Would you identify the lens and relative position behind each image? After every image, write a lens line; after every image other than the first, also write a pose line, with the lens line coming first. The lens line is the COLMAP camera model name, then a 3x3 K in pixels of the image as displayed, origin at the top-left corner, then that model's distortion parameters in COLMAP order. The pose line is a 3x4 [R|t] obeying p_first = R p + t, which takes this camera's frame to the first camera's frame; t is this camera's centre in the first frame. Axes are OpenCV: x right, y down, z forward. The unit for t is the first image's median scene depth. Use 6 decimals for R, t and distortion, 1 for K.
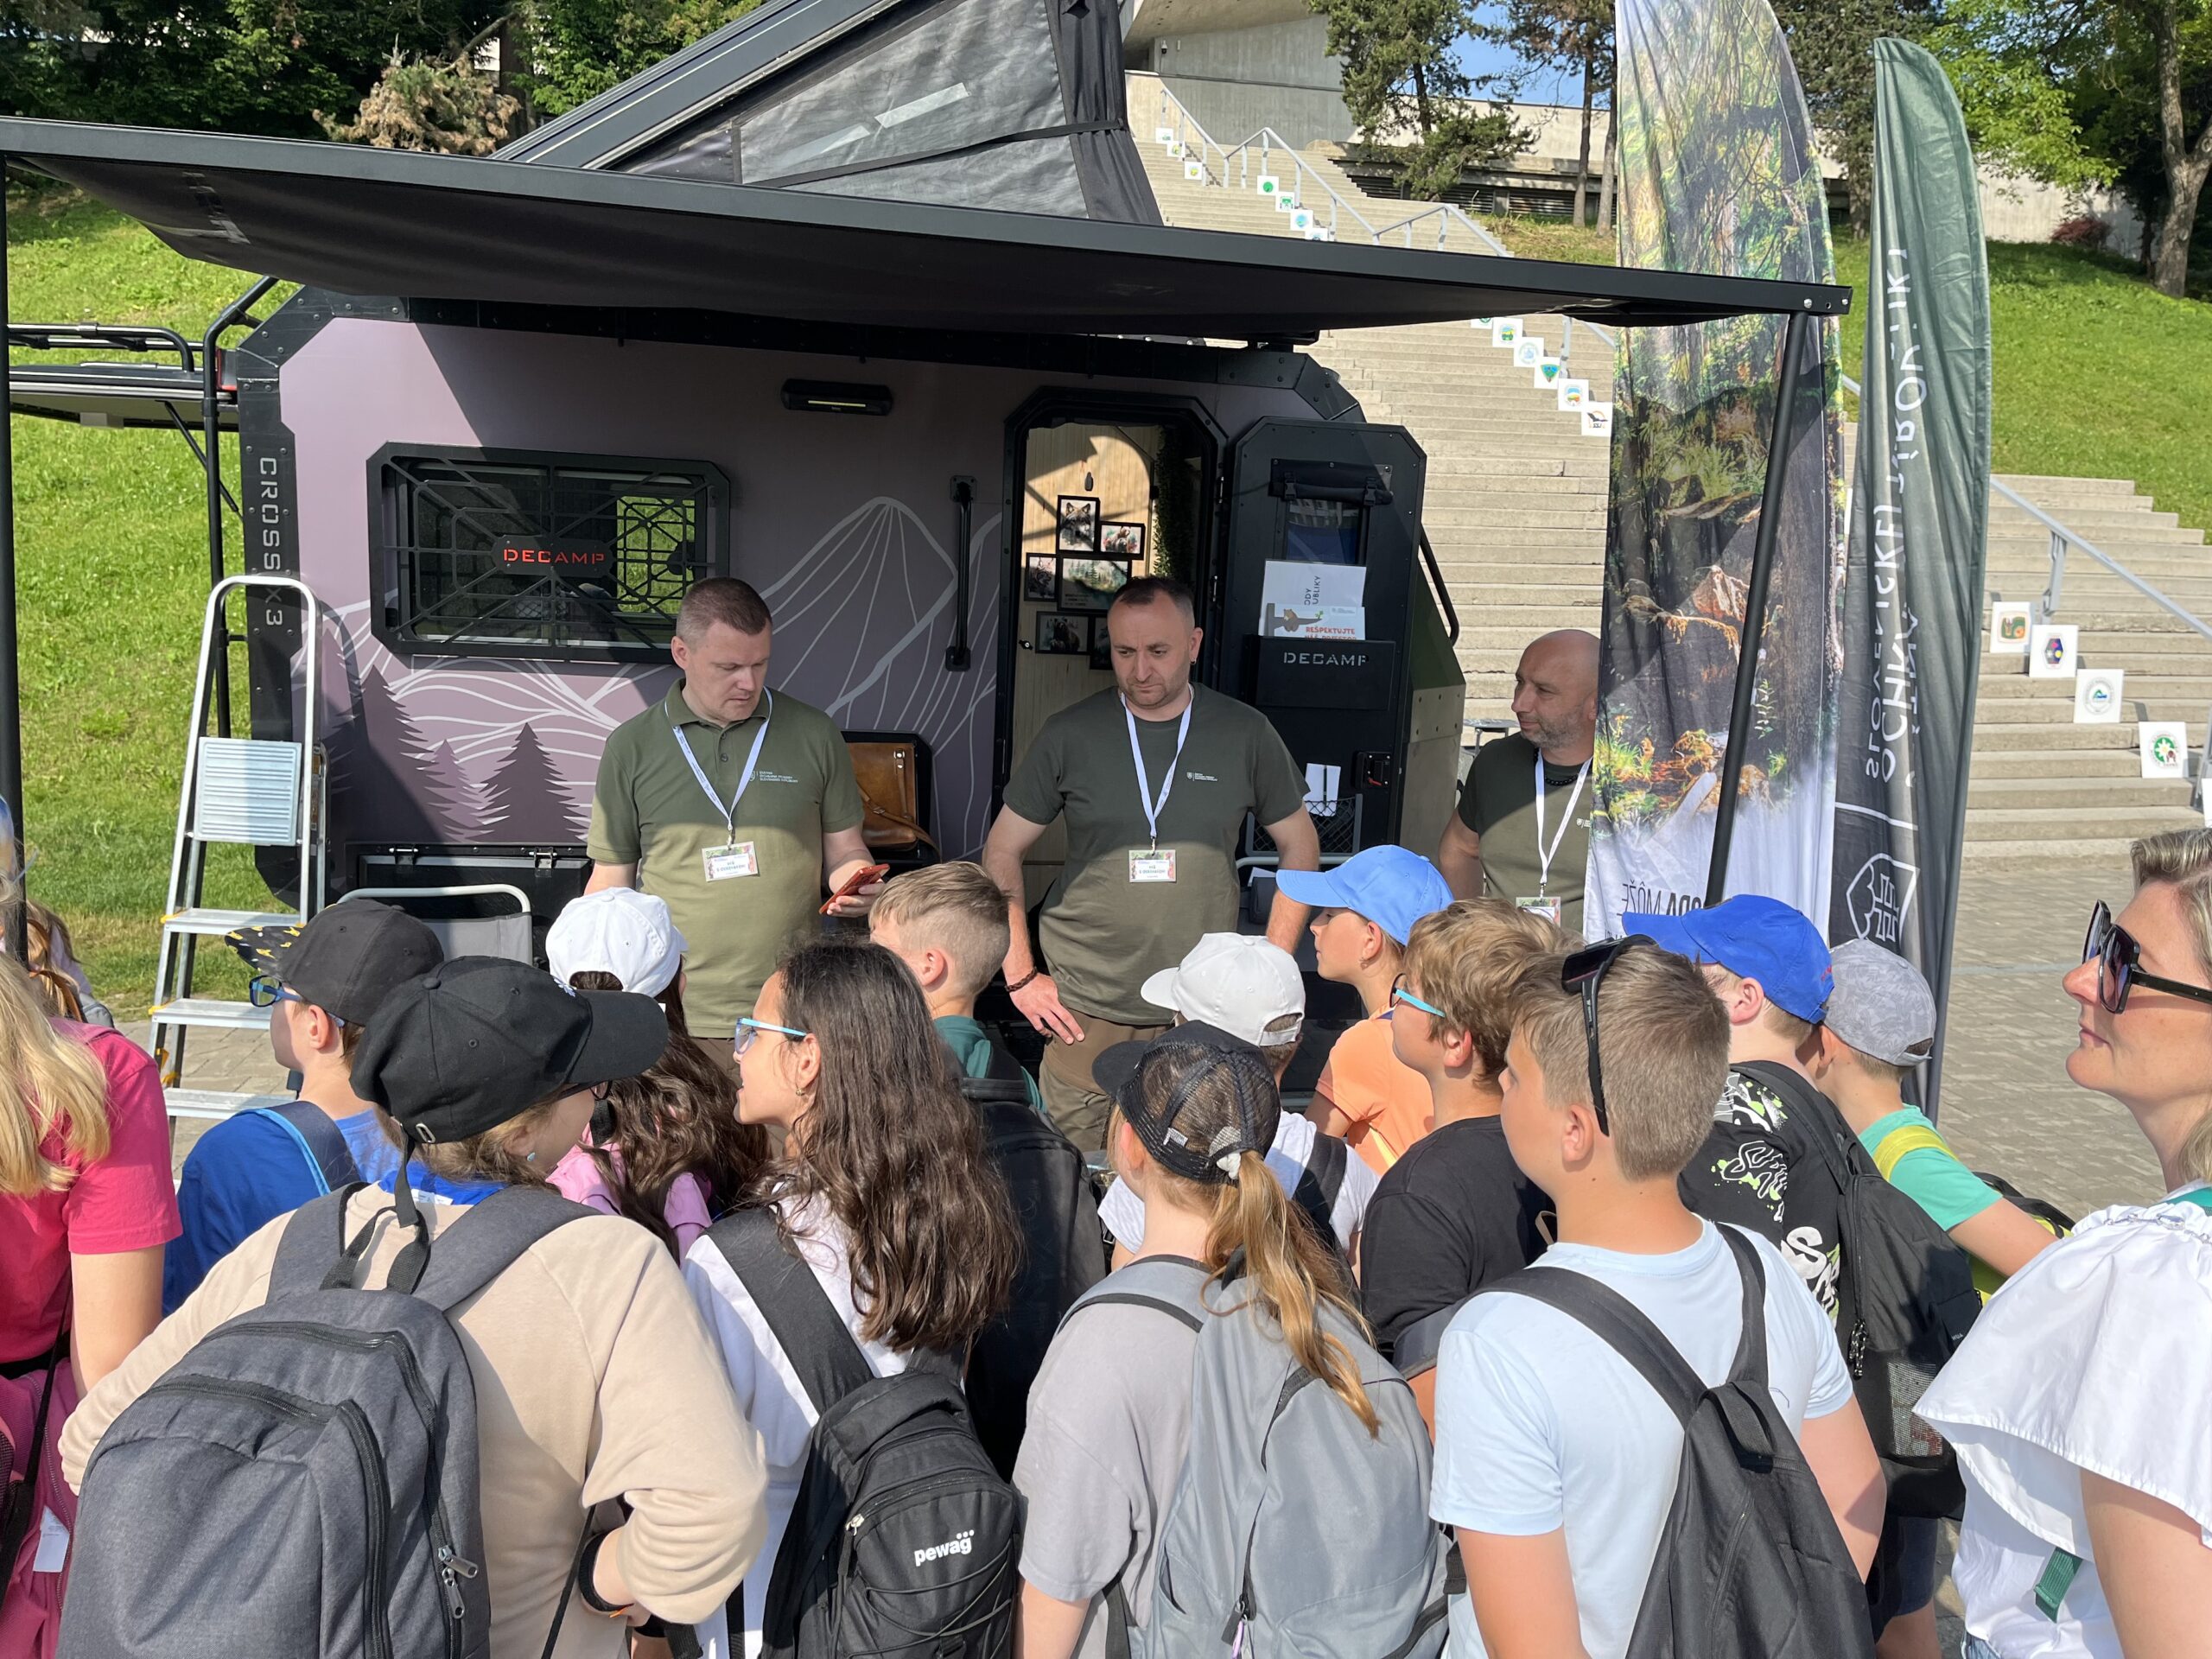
lens RADIAL K [[1664.9, 0, 1114.0], [0, 1664.9, 837.1], [0, 0, 1]] dist [0.046001, -0.041019]
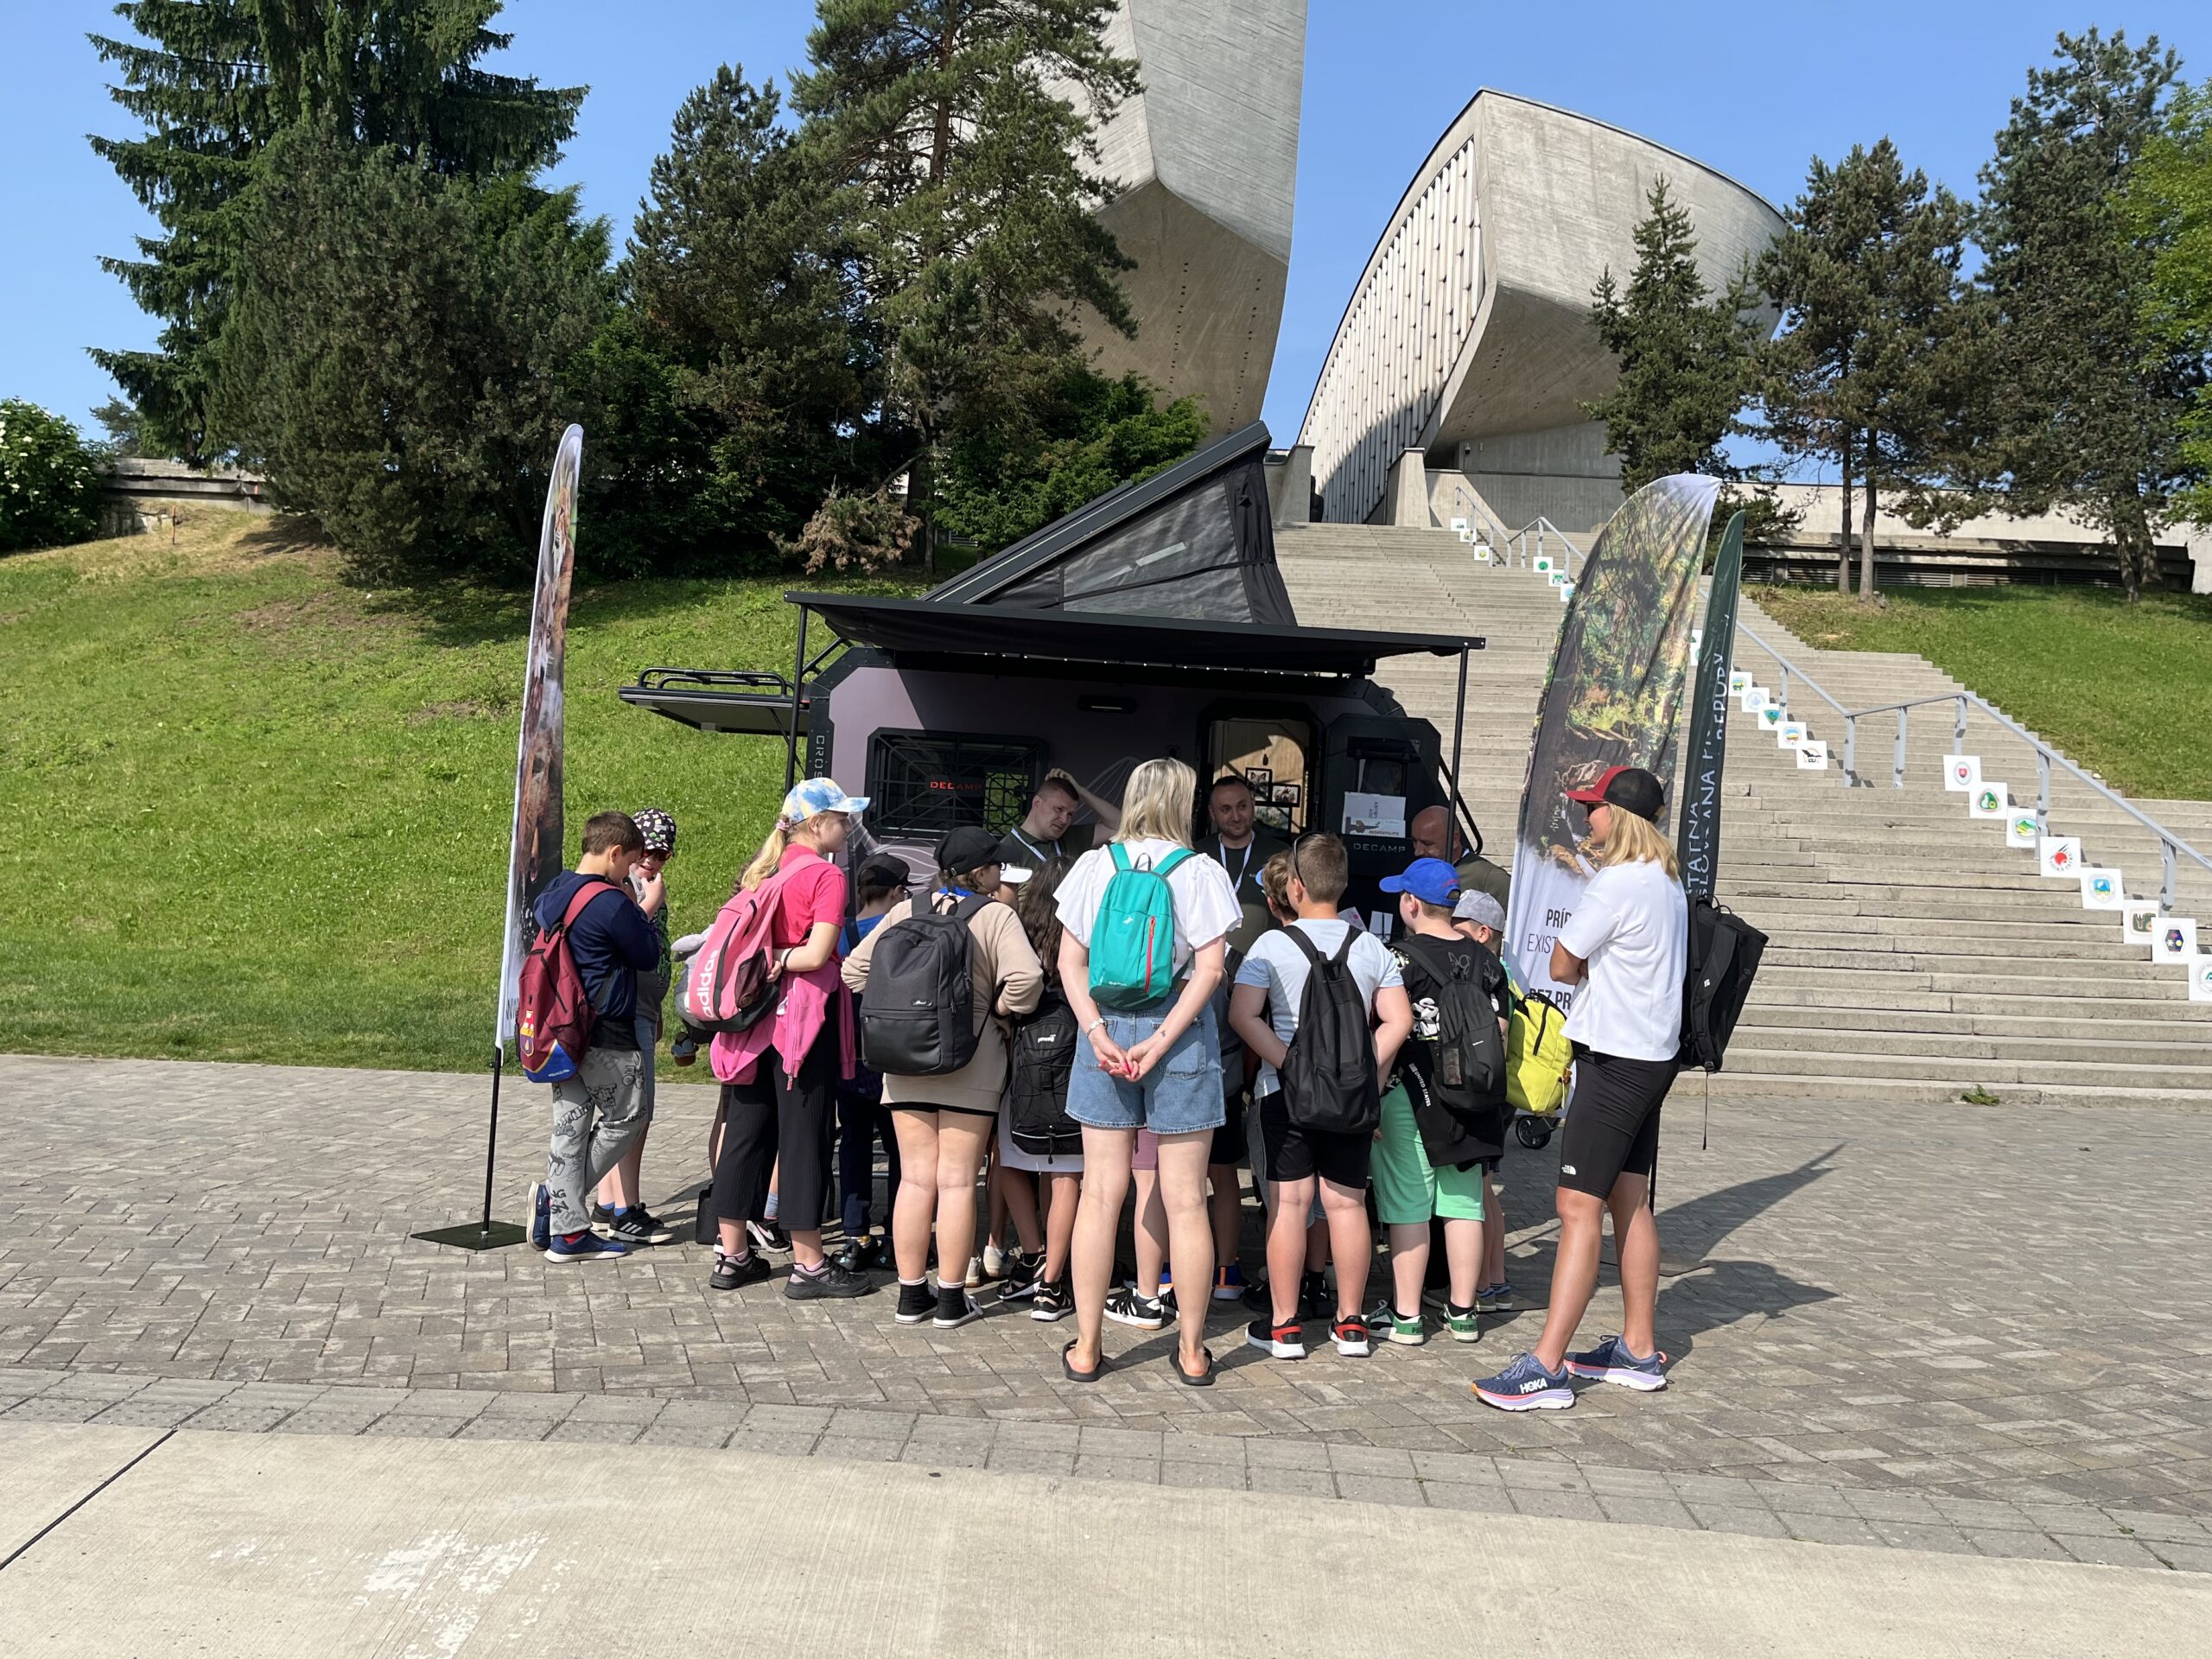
lens RADIAL K [[1664.9, 0, 1101.2], [0, 1664.9, 828.9], [0, 0, 1]] dist [0.046001, -0.041019]
pose [[0.979304, 0.007677, -0.202250, 0.036254], [-0.050520, 0.976922, -0.207534, 0.045766], [0.195989, 0.213457, 0.957092, -0.132117]]
